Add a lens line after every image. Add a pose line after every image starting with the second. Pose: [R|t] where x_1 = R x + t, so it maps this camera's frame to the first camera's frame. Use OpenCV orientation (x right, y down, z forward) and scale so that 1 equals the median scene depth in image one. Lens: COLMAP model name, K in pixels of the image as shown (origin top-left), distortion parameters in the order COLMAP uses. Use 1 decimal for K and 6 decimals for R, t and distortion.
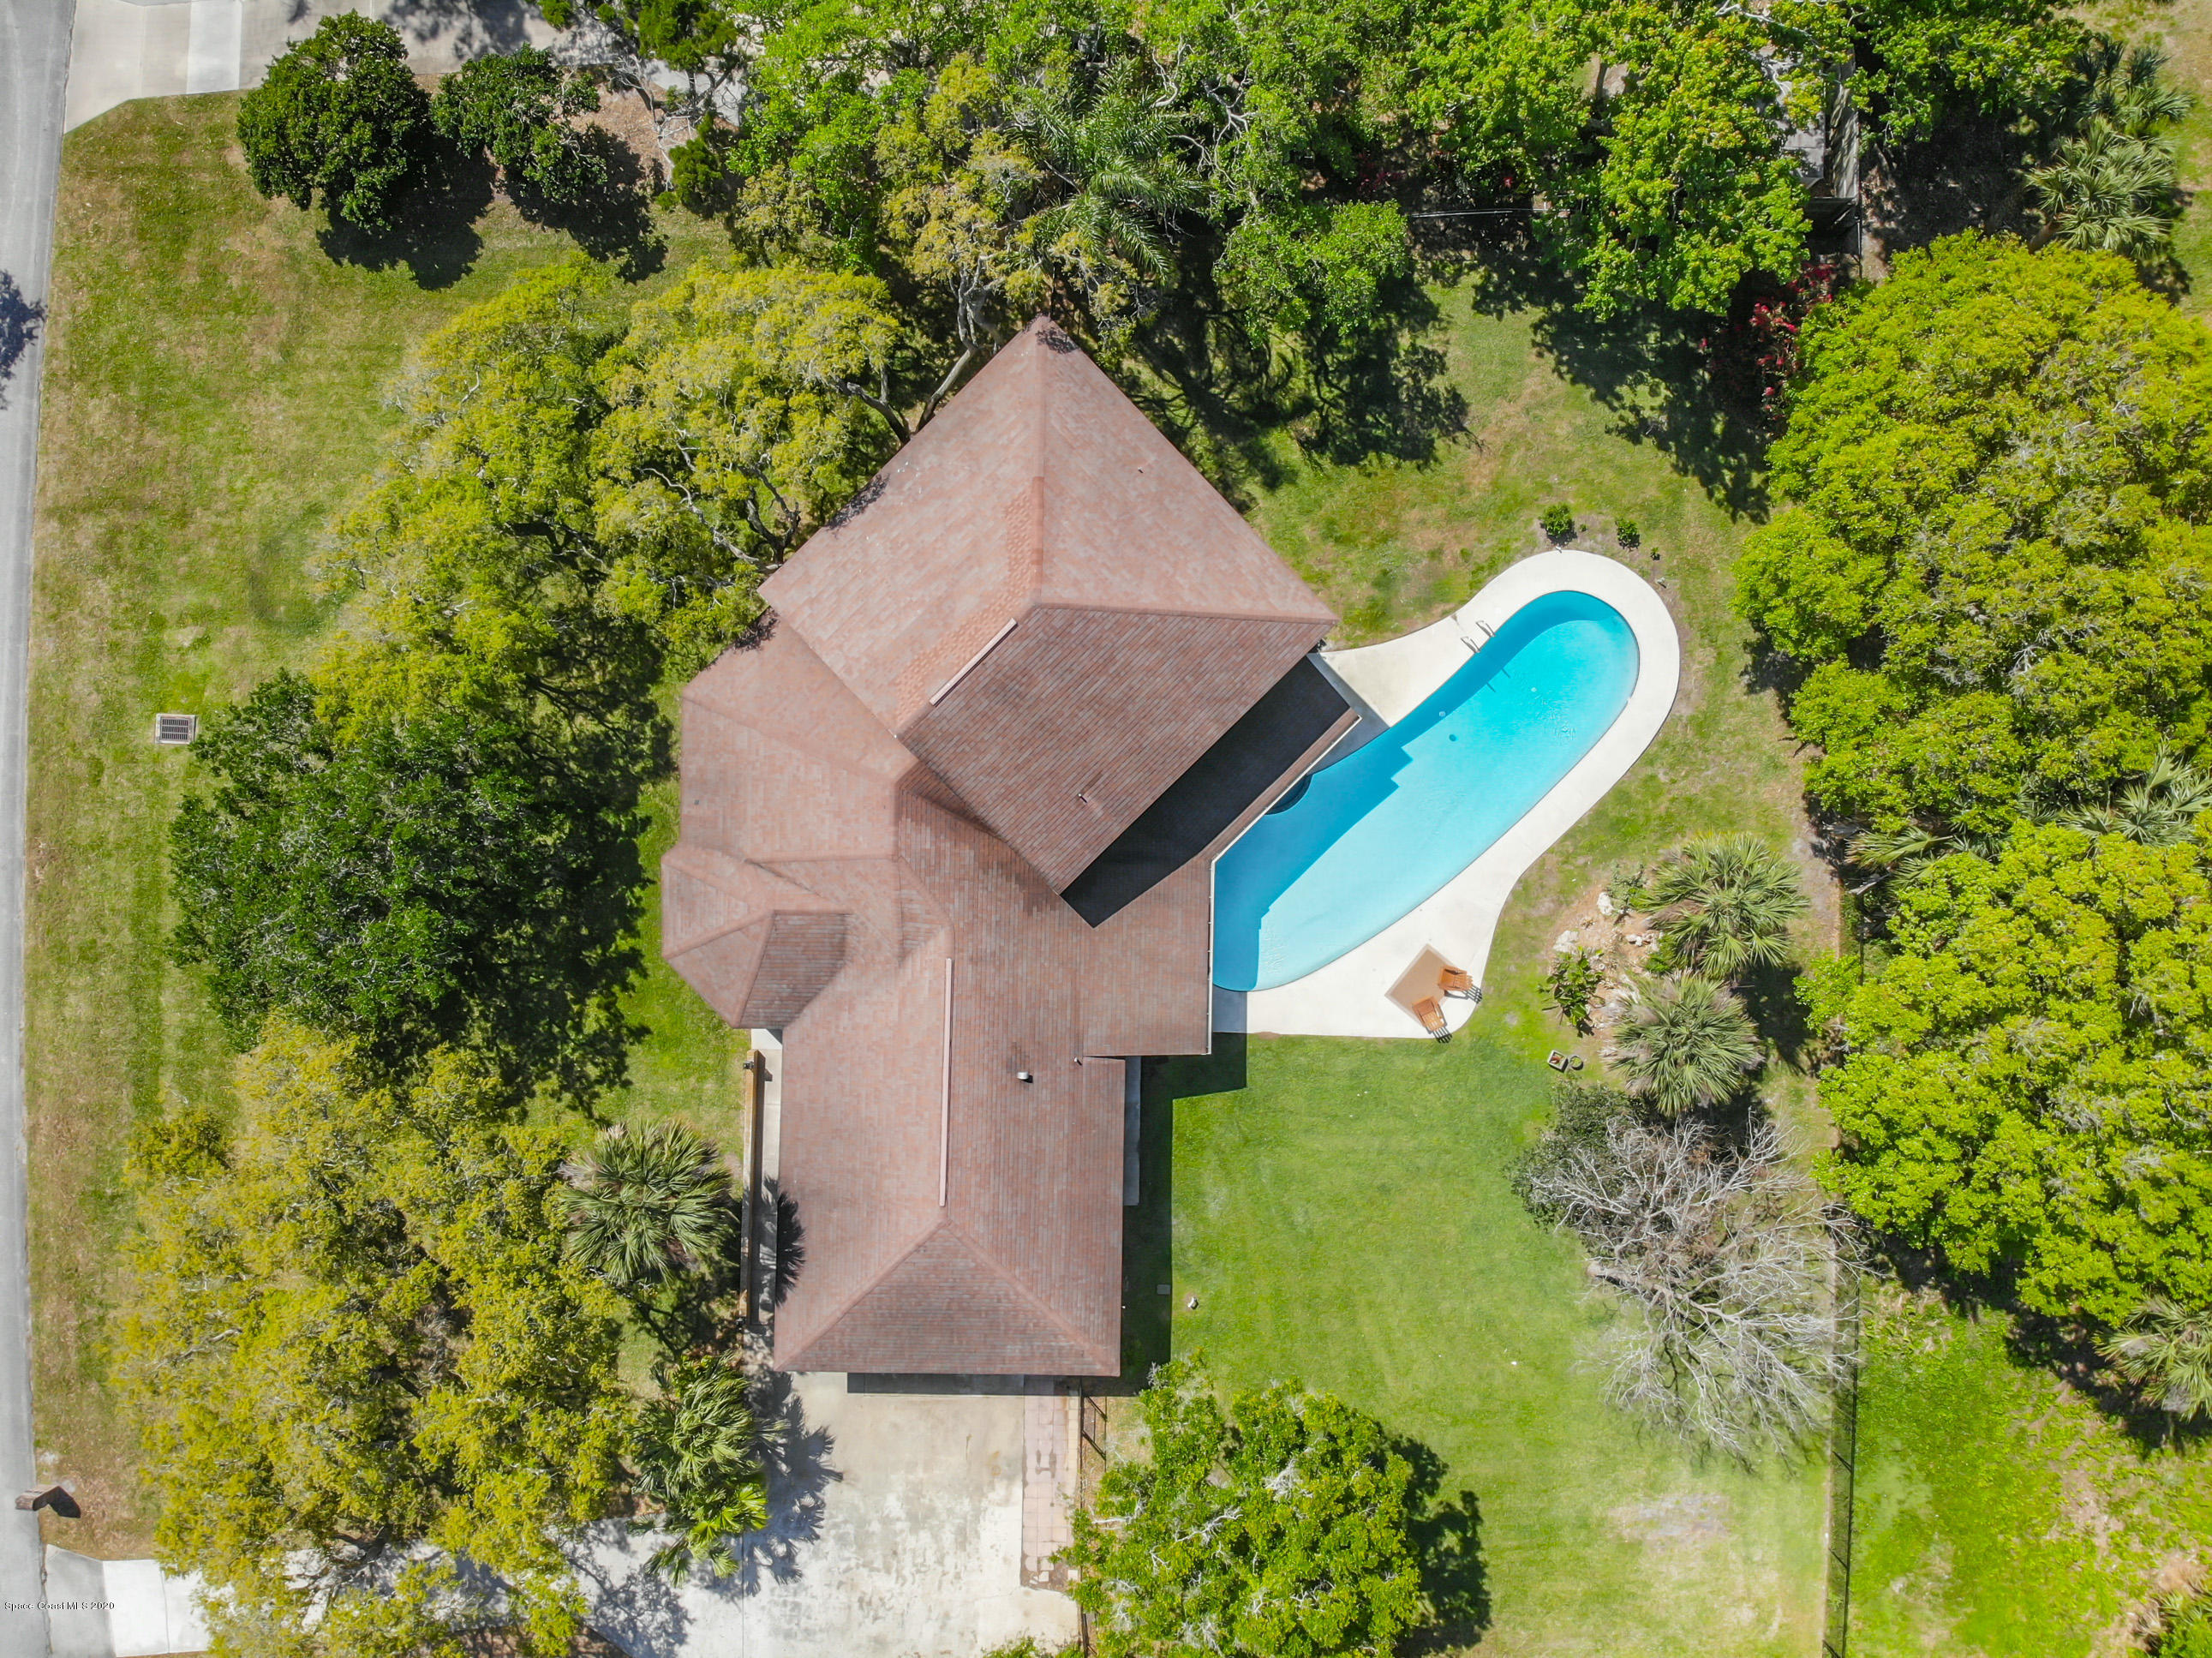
lens RADIAL K [[1656.8, 0, 1112.4], [0, 1656.8, 825.2], [0, 0, 1]] dist [0.097266, -0.215035]
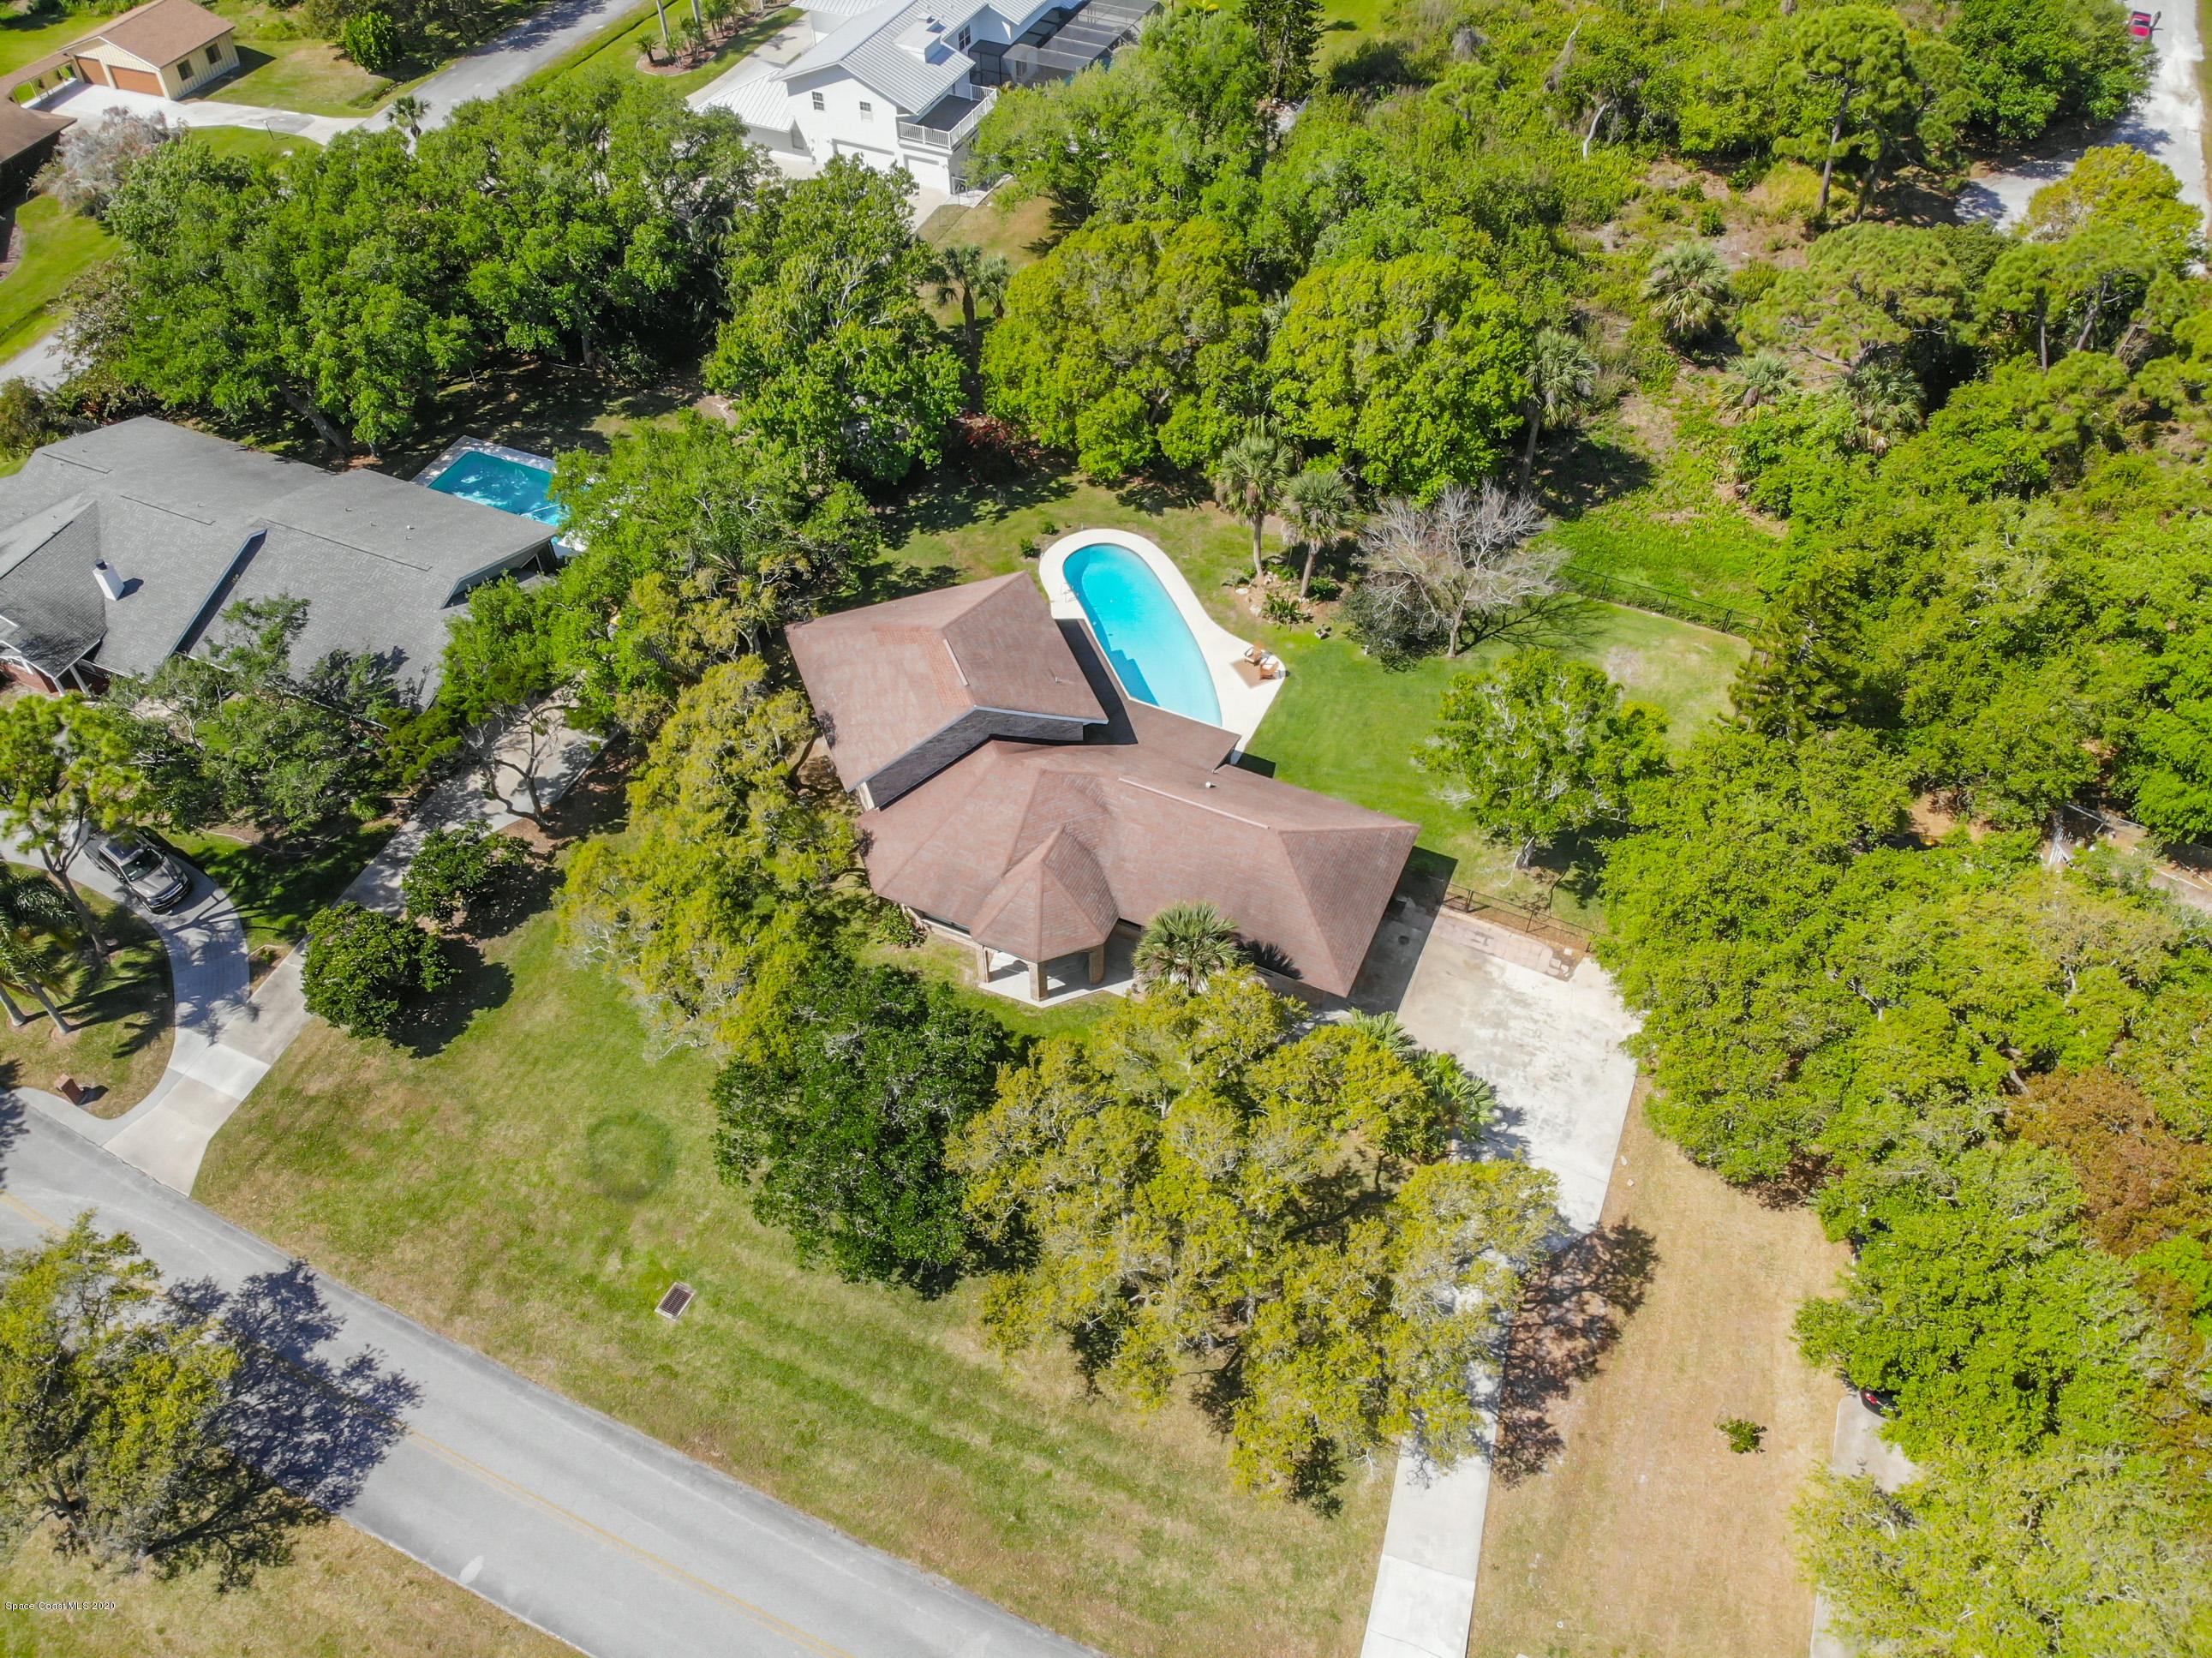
lens RADIAL K [[1656.8, 0, 1112.4], [0, 1656.8, 825.2], [0, 0, 1]] dist [0.097266, -0.215035]
pose [[0.395429, -0.676178, 0.621626, -0.980499], [0.918477, 0.295554, -0.262770, 0.445578], [-0.006045, 0.674856, 0.737925, -0.079640]]
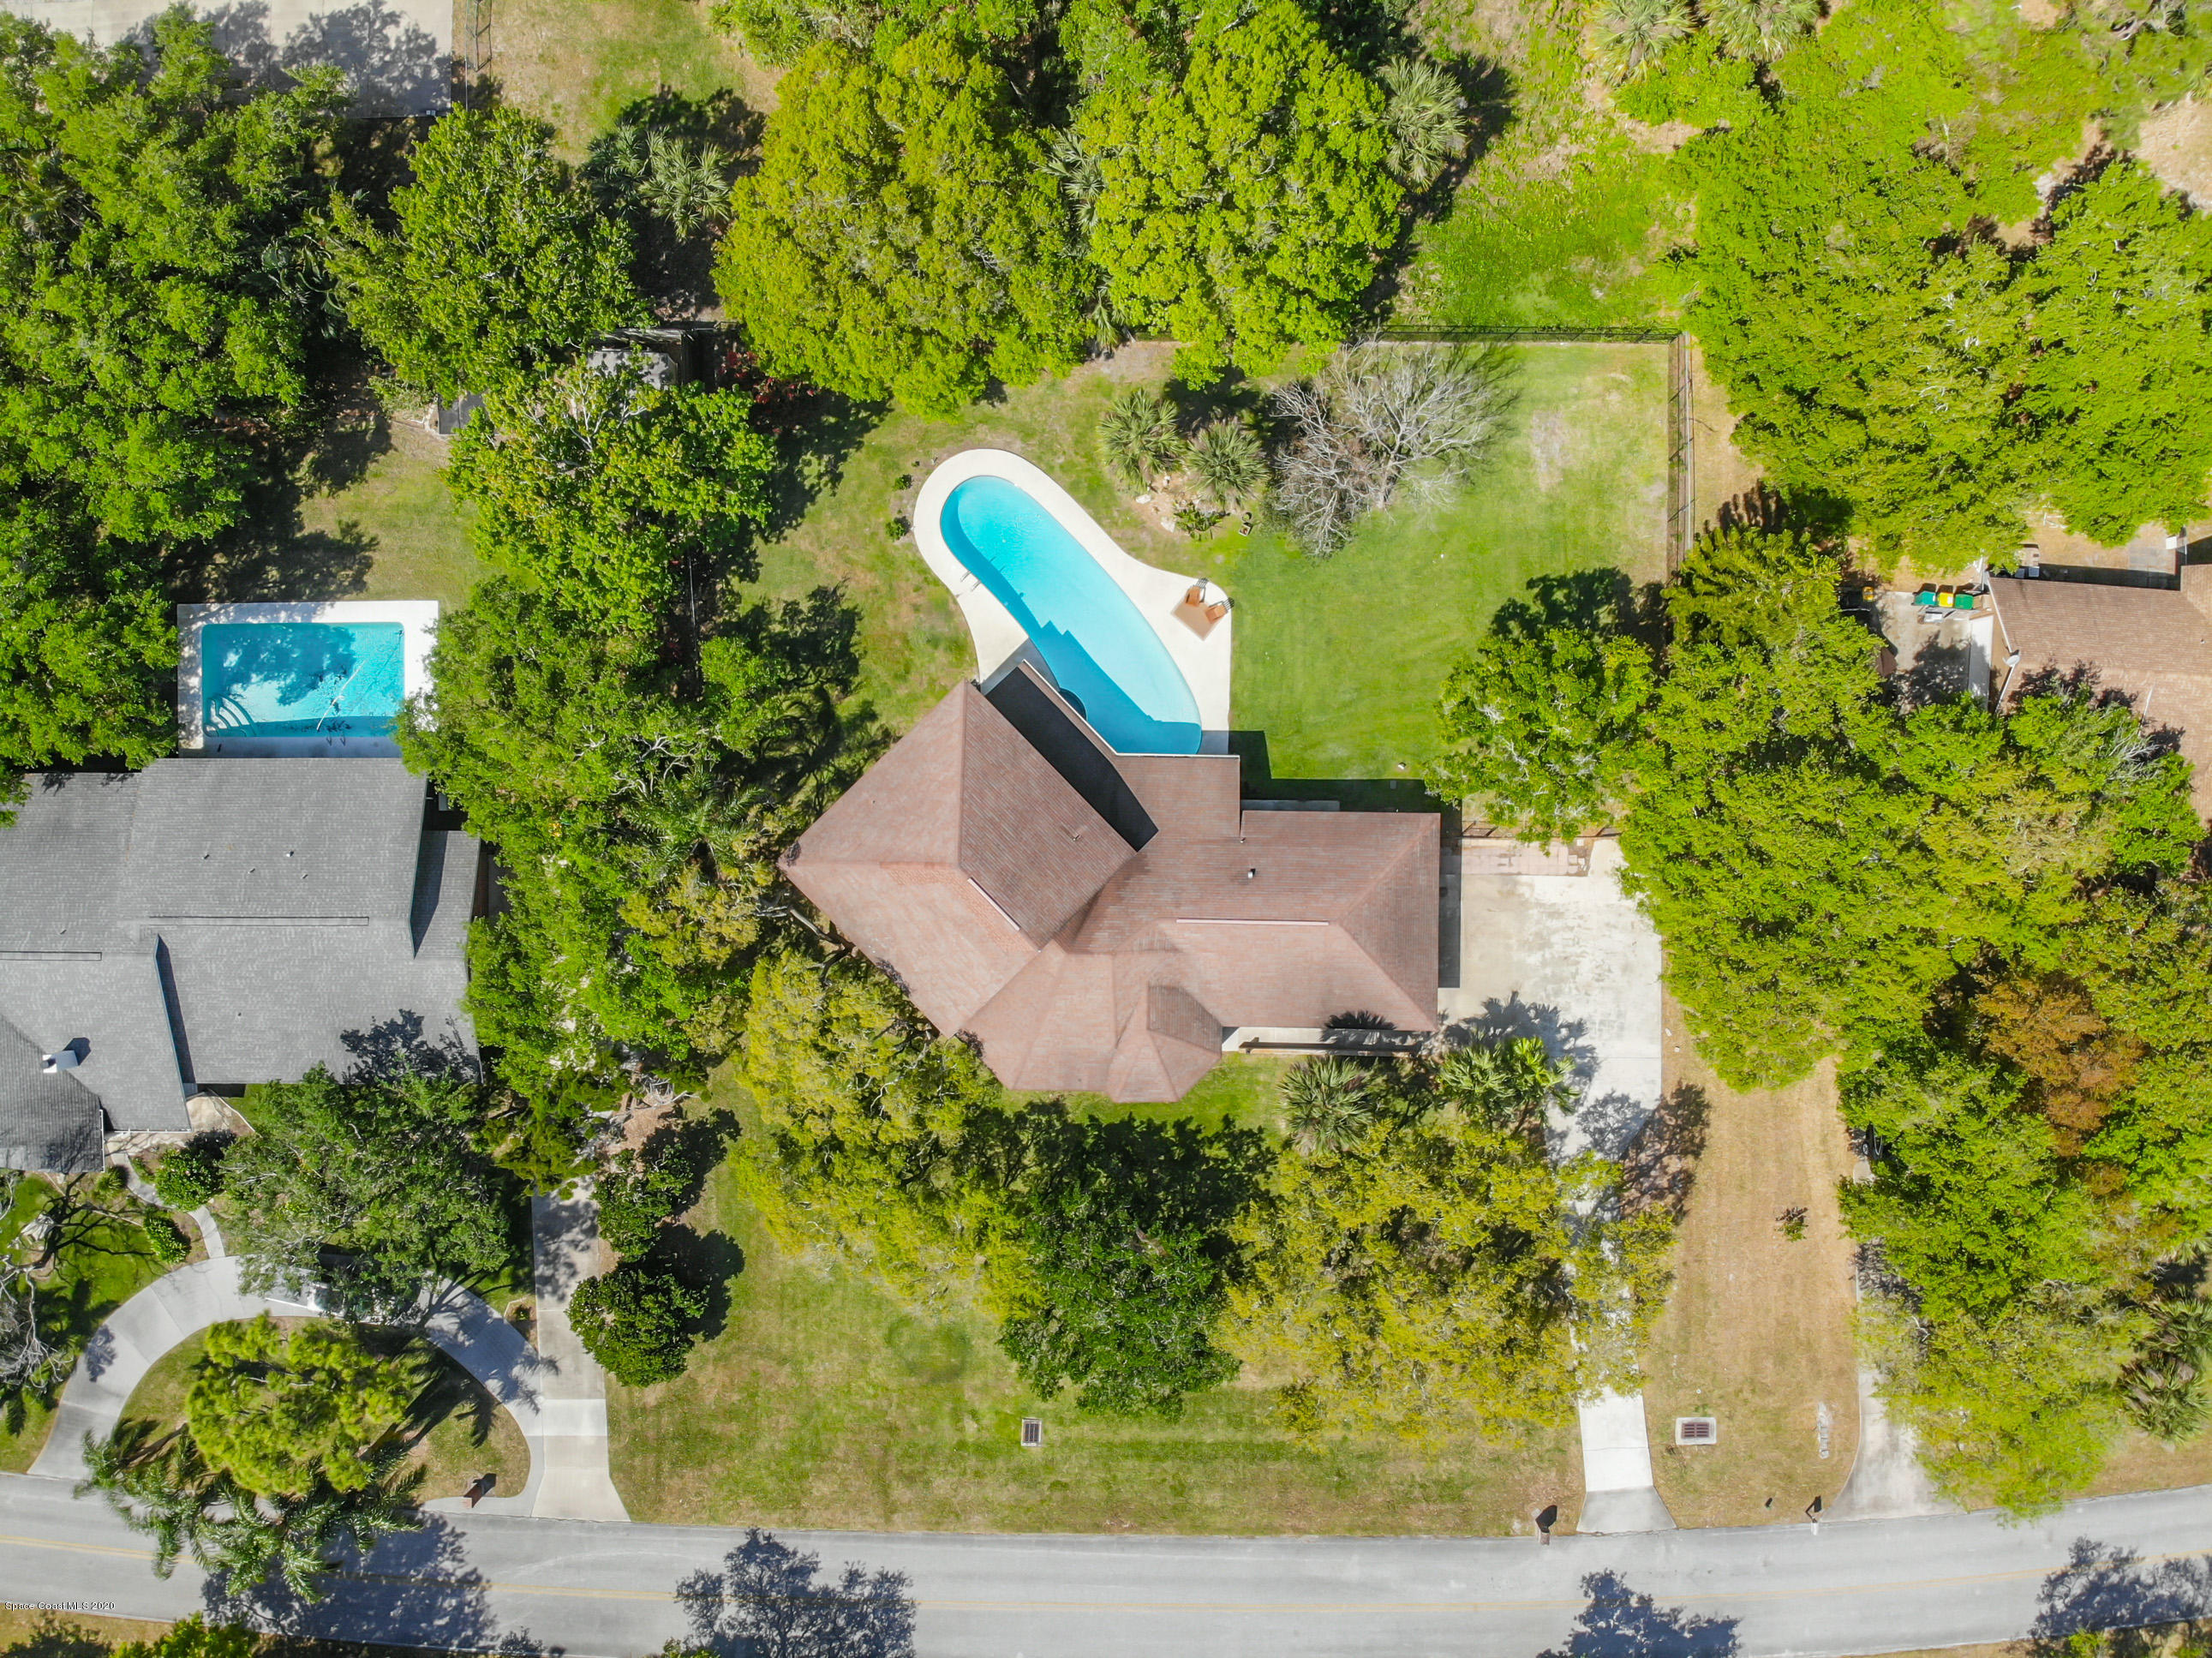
lens RADIAL K [[1656.8, 0, 1112.4], [0, 1656.8, 825.2], [0, 0, 1]] dist [0.097266, -0.215035]
pose [[-0.002257, -0.999936, -0.011068, 0.010085], [0.999943, -0.002373, 0.010423, 0.001825], [-0.010448, -0.011044, 0.999884, -0.542381]]
